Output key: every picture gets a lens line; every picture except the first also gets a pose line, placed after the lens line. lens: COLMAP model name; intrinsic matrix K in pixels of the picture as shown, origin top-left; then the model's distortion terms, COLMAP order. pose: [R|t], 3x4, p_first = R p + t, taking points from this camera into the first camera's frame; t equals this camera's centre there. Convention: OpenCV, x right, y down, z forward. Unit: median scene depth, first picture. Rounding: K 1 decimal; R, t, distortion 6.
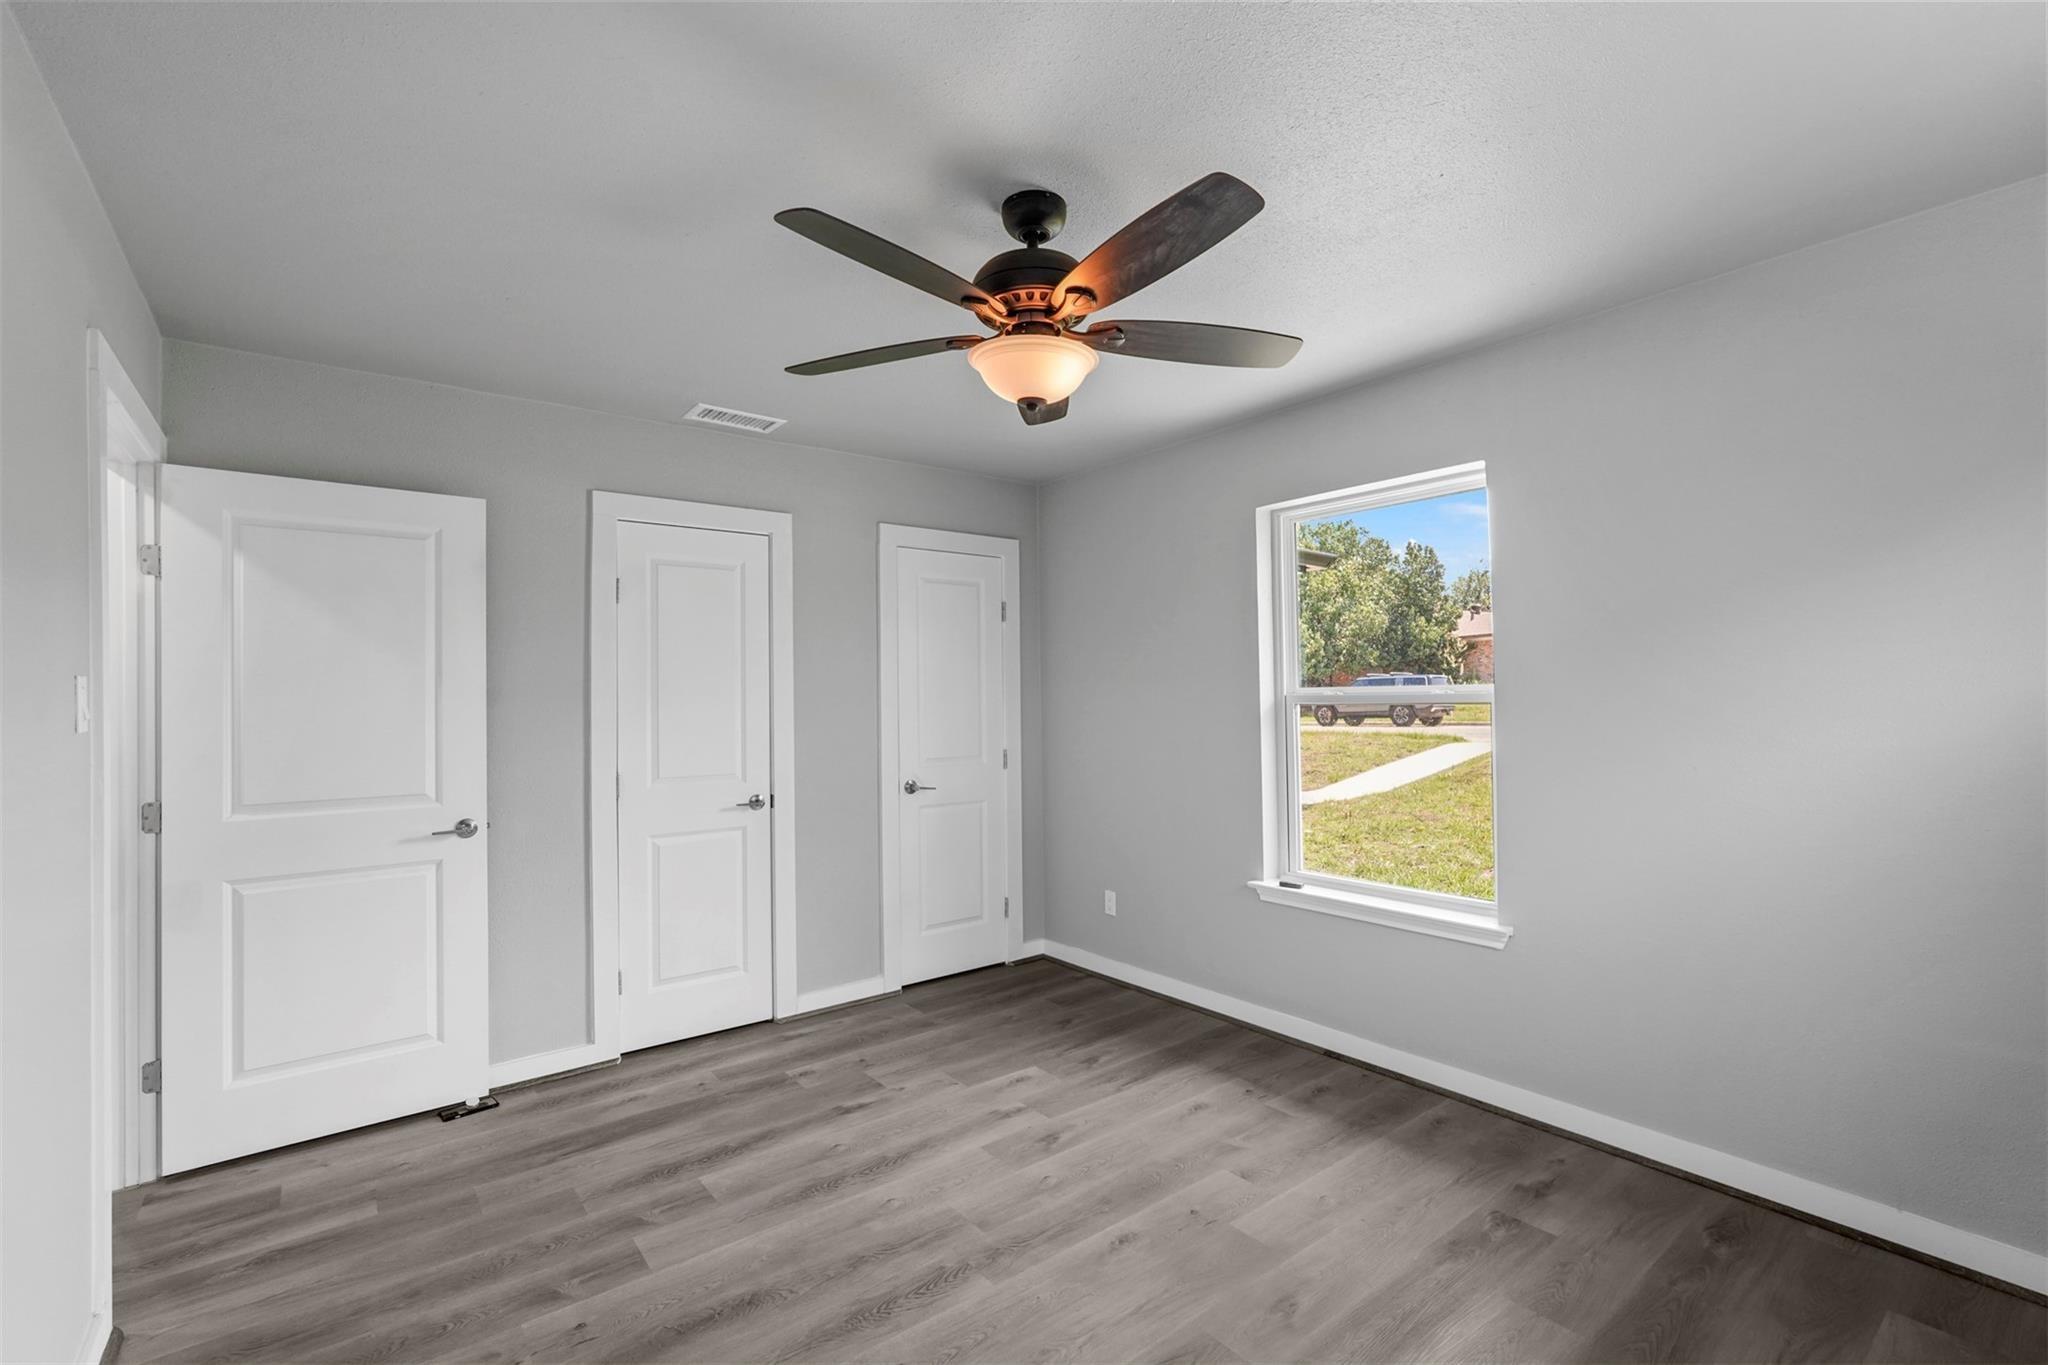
lens RADIAL K [[906.0, 0, 1021.8], [0, 906.0, 691.2], [0, 0, 1]] dist [-0.002707, -0.000025]
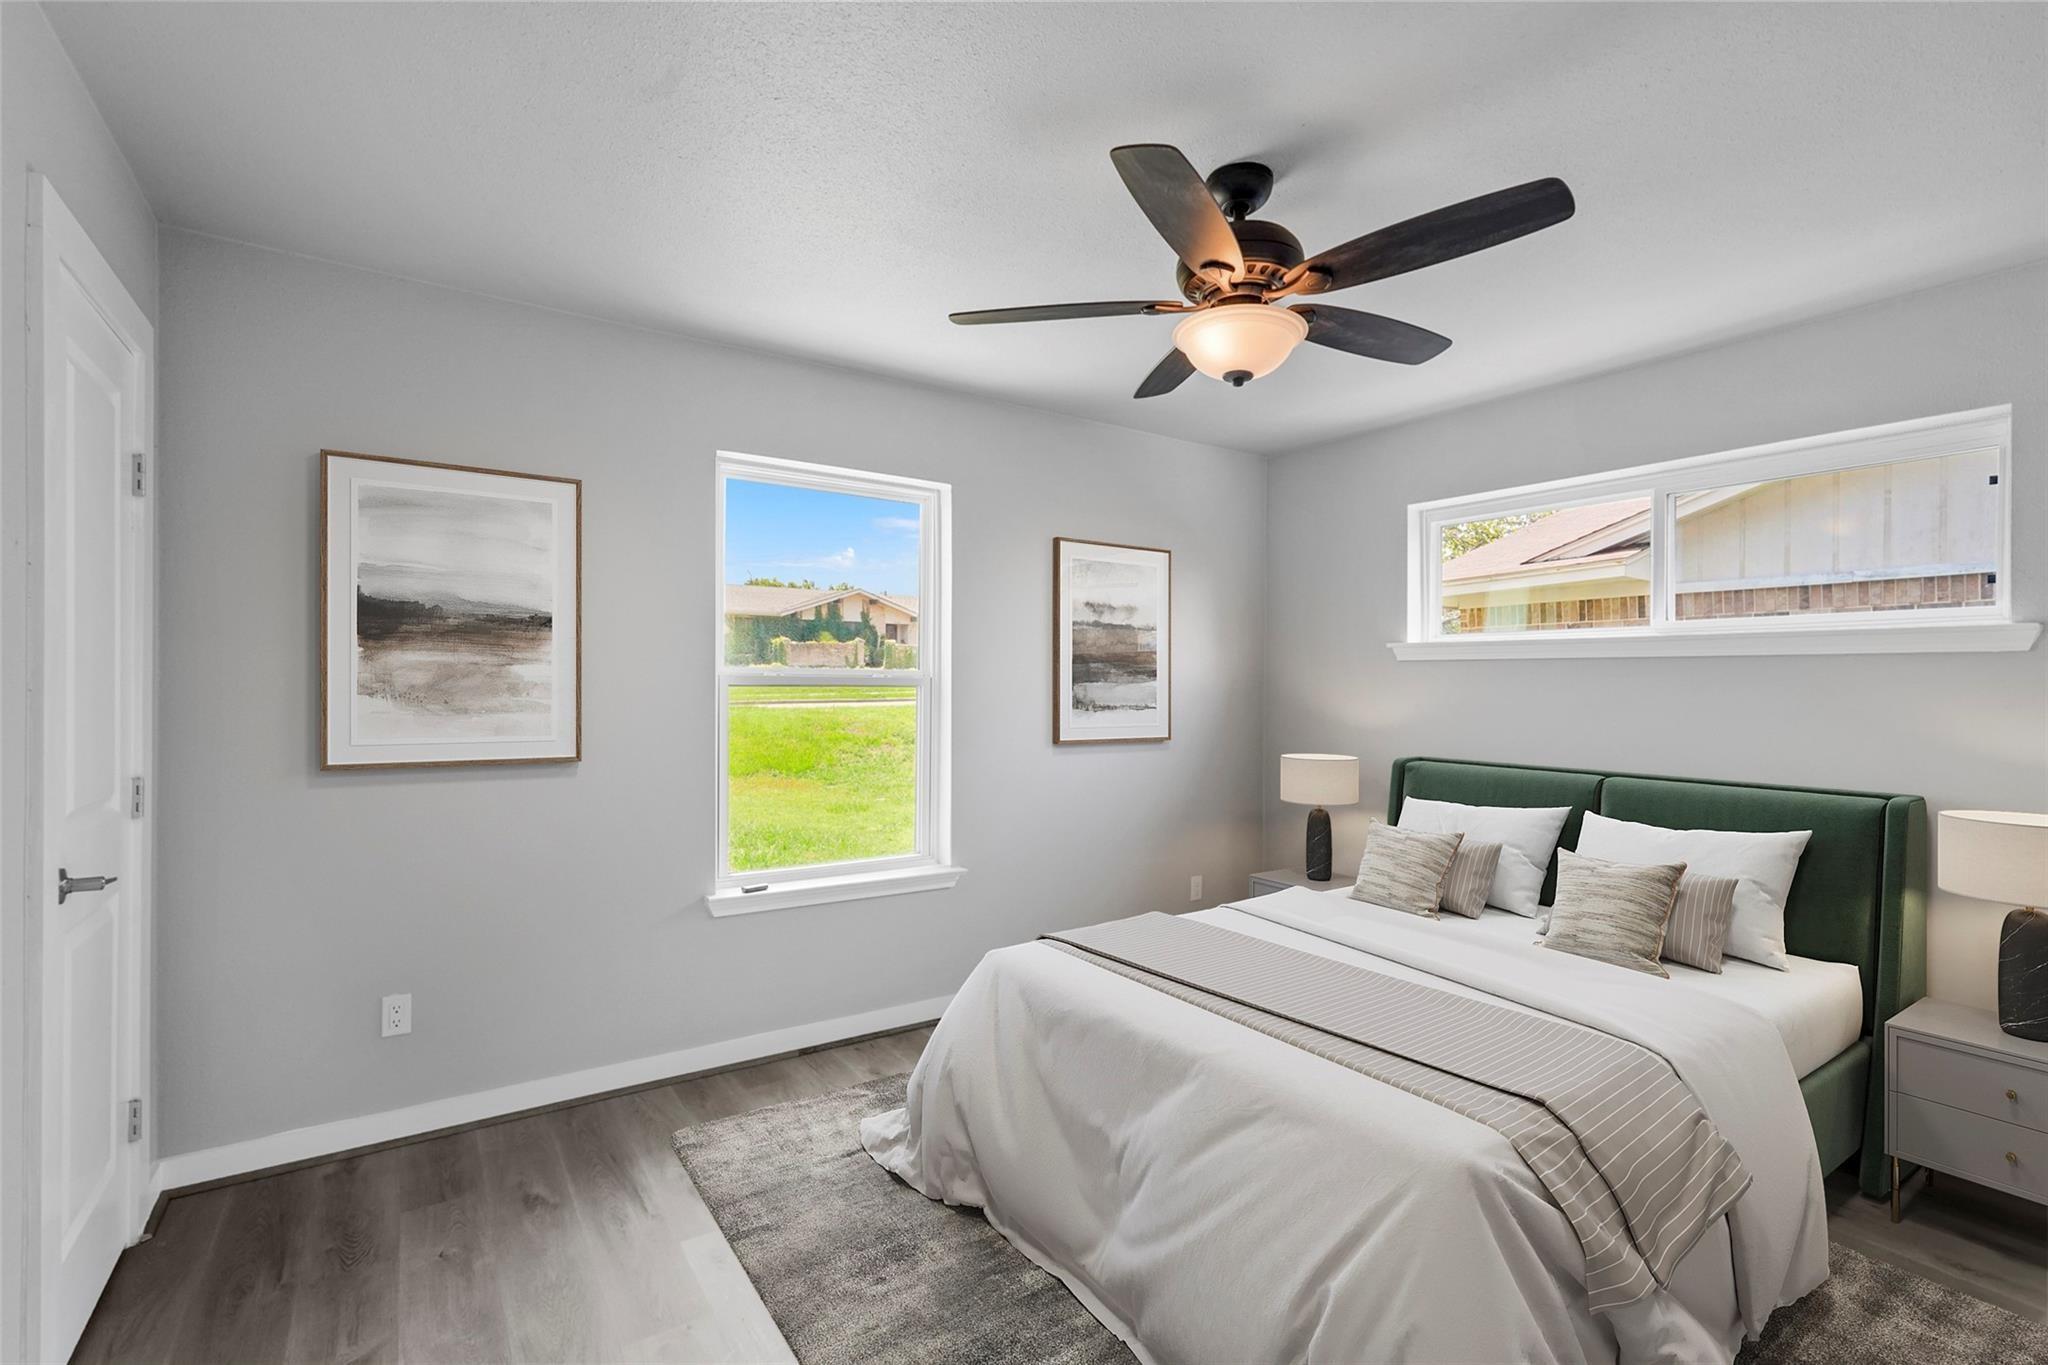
lens RADIAL K [[906.0, 0, 1018.5], [0, 906.0, 687.2], [0, 0, 1]] dist [-0.002707, -0.000025]
pose [[0.074257, 0.008236, 0.997205, -0.498190], [-0.024234, 0.999686, -0.006452, 0.013739], [-0.996945, -0.023687, 0.074434, 0.592669]]
